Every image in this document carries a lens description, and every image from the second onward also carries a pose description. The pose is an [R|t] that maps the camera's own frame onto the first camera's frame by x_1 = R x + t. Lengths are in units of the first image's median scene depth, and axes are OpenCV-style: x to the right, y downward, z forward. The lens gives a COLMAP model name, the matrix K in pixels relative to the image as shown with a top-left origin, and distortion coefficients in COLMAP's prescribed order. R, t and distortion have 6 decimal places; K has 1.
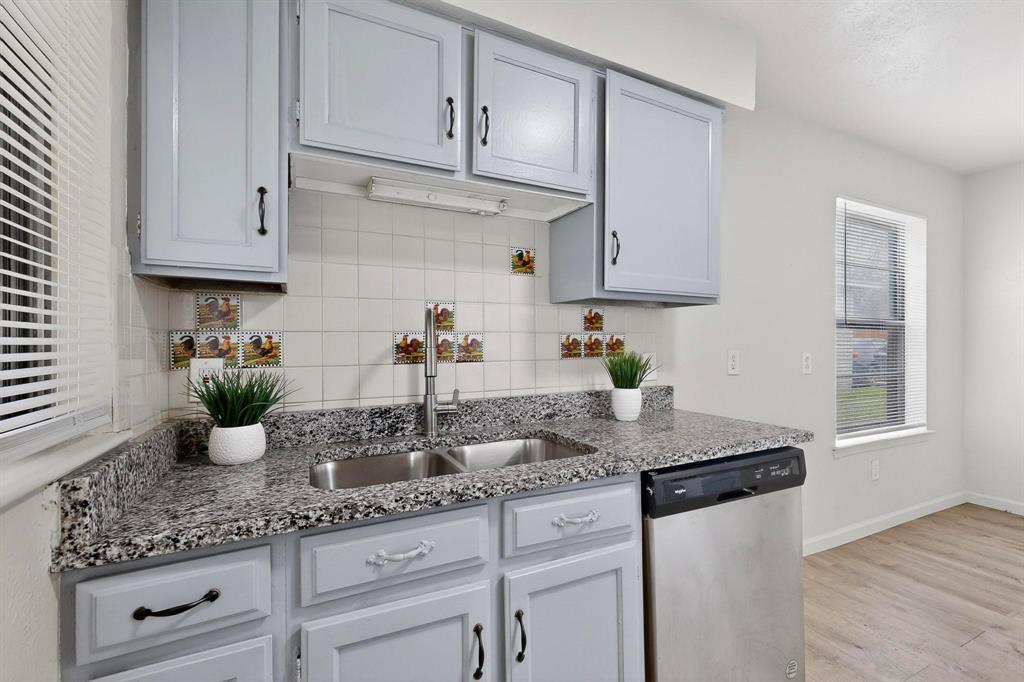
lens RADIAL K [[447.2, 0, 513.8], [0, 447.2, 341.9], [0, 0, 1]] dist [0.006779, -0.000219]
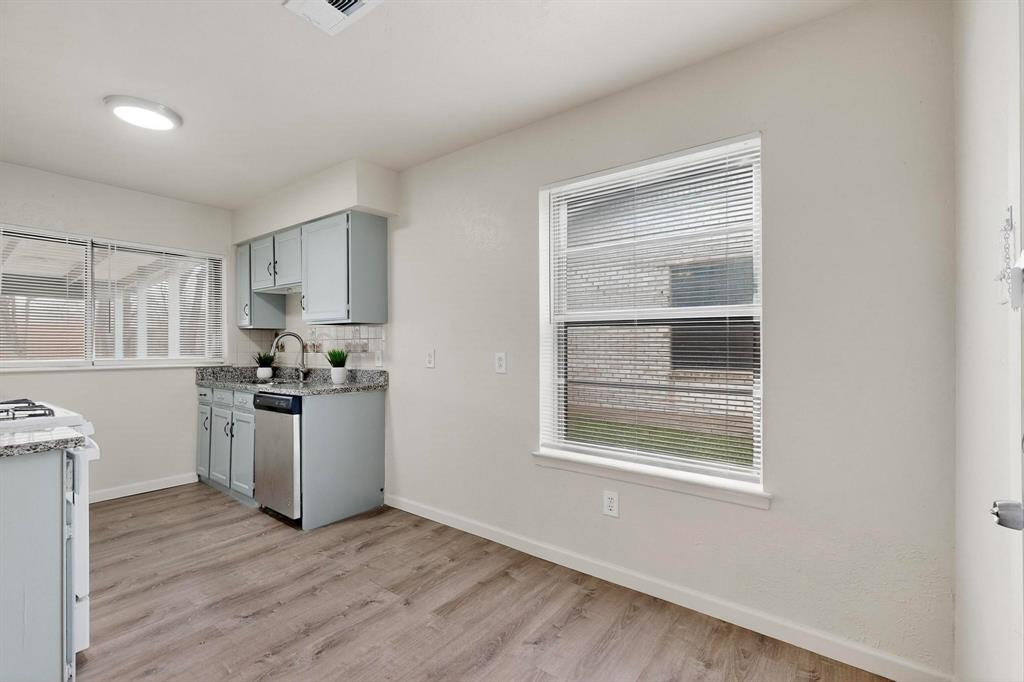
lens RADIAL K [[447.2, 0, 514.9], [0, 447.2, 339.5], [0, 0, 1]] dist [0.006779, -0.000219]
pose [[0.450440, -0.003011, -0.892802, 2.179087], [0.008714, 0.999962, 0.001024, -0.012750], [0.892764, -0.008242, 0.450449, 0.745498]]
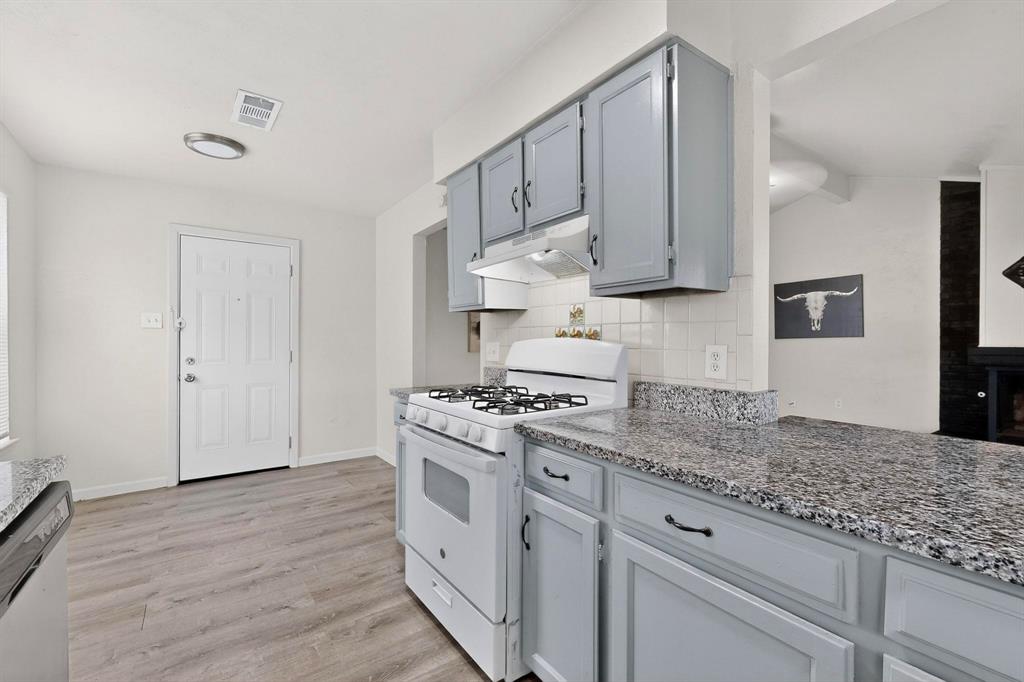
lens RADIAL K [[447.2, 0, 510.3], [0, 447.2, 342.0], [0, 0, 1]] dist [0.006779, -0.000219]
pose [[-0.151771, -0.004846, 0.988404, -0.154824], [-0.001990, 0.999987, 0.004597, 0.002521], [-0.988414, -0.001269, -0.151779, 0.295637]]
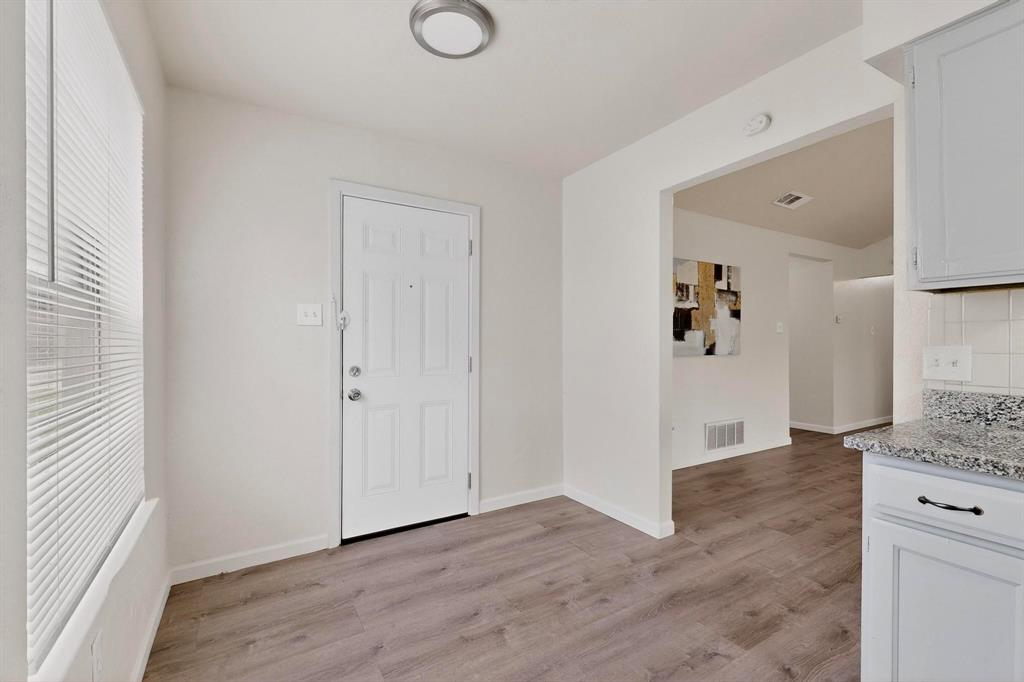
lens RADIAL K [[447.2, 0, 511.8], [0, 447.2, 340.3], [0, 0, 1]] dist [0.006779, -0.000219]
pose [[-0.089383, -0.001458, 0.995996, 0.547760], [-0.000800, 0.999999, 0.001392, -0.002139], [-0.995997, -0.000672, -0.089384, 1.007901]]
